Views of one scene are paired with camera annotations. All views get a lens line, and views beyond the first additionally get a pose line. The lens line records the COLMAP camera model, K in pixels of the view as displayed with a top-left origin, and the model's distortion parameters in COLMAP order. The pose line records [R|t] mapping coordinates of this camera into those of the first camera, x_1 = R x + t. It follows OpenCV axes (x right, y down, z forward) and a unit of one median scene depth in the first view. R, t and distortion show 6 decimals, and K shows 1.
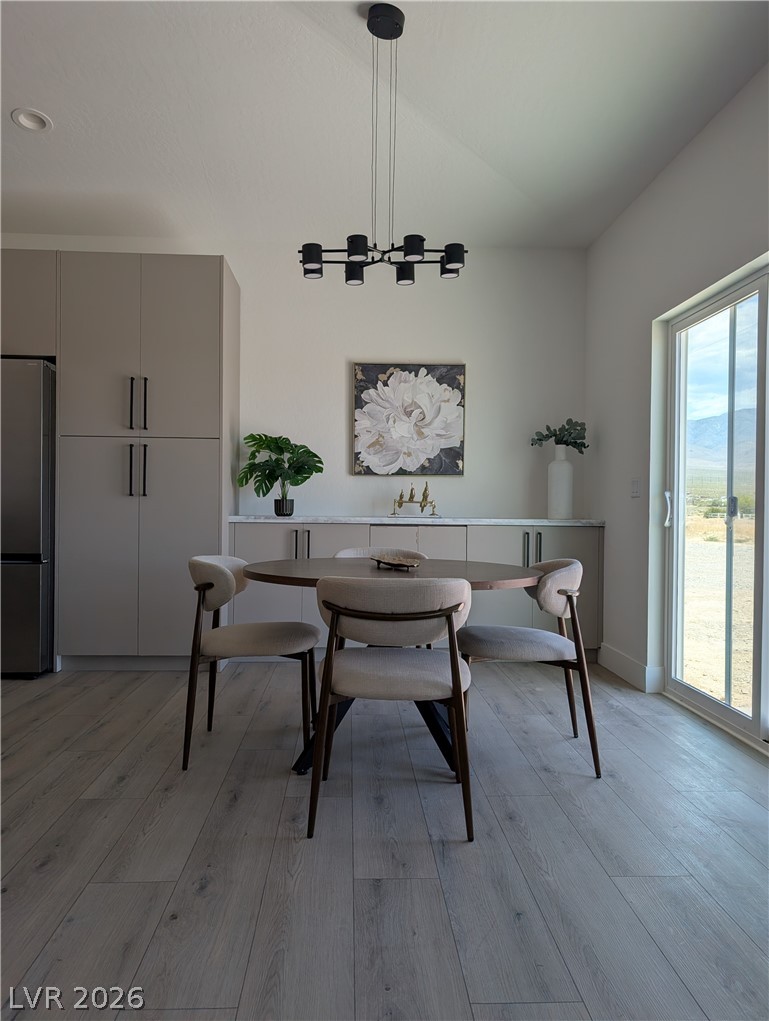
lens RADIAL K [[748.6, 0, 378.7], [0, 748.6, 498.1], [0, 0, 1]] dist [0.038848, -0.035424]
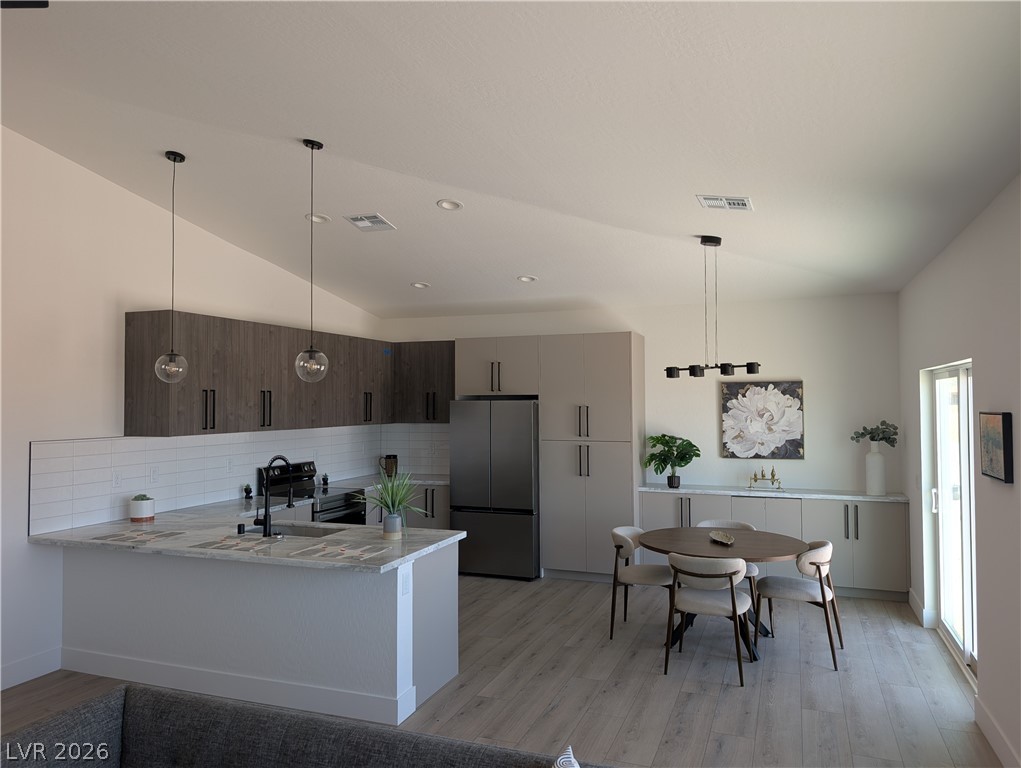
lens RADIAL K [[730.3, 0, 518.4], [0, 730.3, 376.0], [0, 0, 1]] dist [0.023100, -0.000131]
pose [[0.923684, -0.025734, -0.382289, 0.162897], [0.014092, 0.999349, -0.033223, -0.162636], [0.382895, 0.025300, 0.923445, -0.534296]]
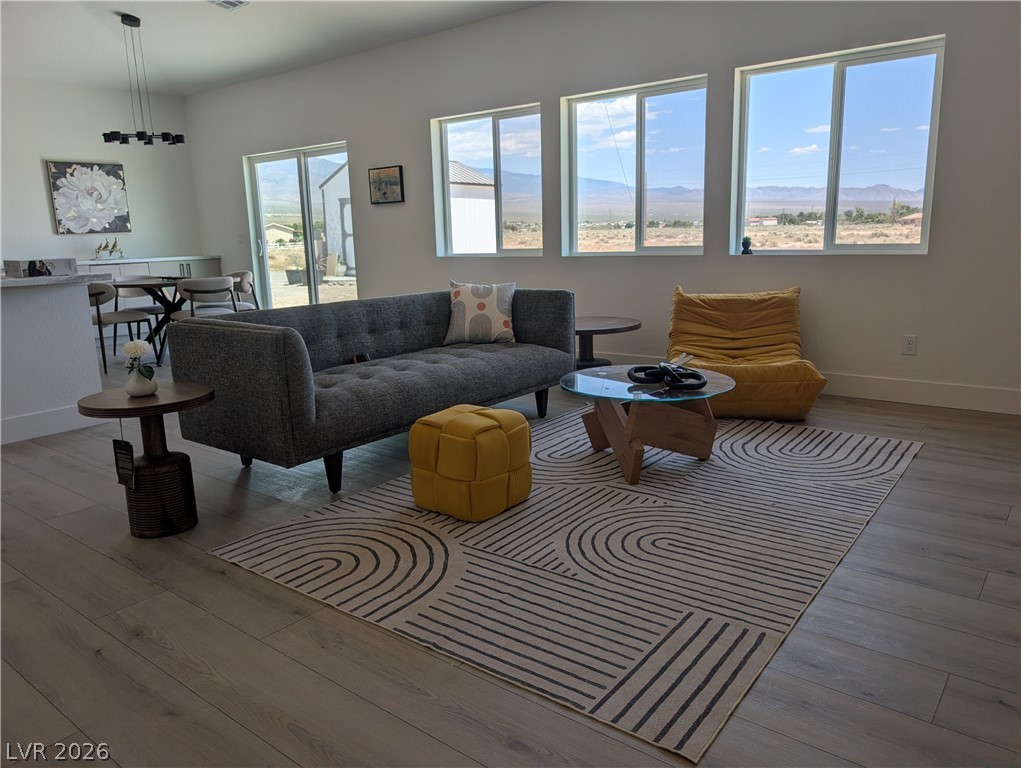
lens RADIAL K [[730.3, 0, 506.4], [0, 730.3, 375.7], [0, 0, 1]] dist [0.023100, -0.000131]
pose [[0.671920, -0.175768, 0.719465, -0.619547], [0.031212, 0.977288, 0.209606, -0.039037], [-0.739966, -0.118383, 0.662145, -0.829364]]
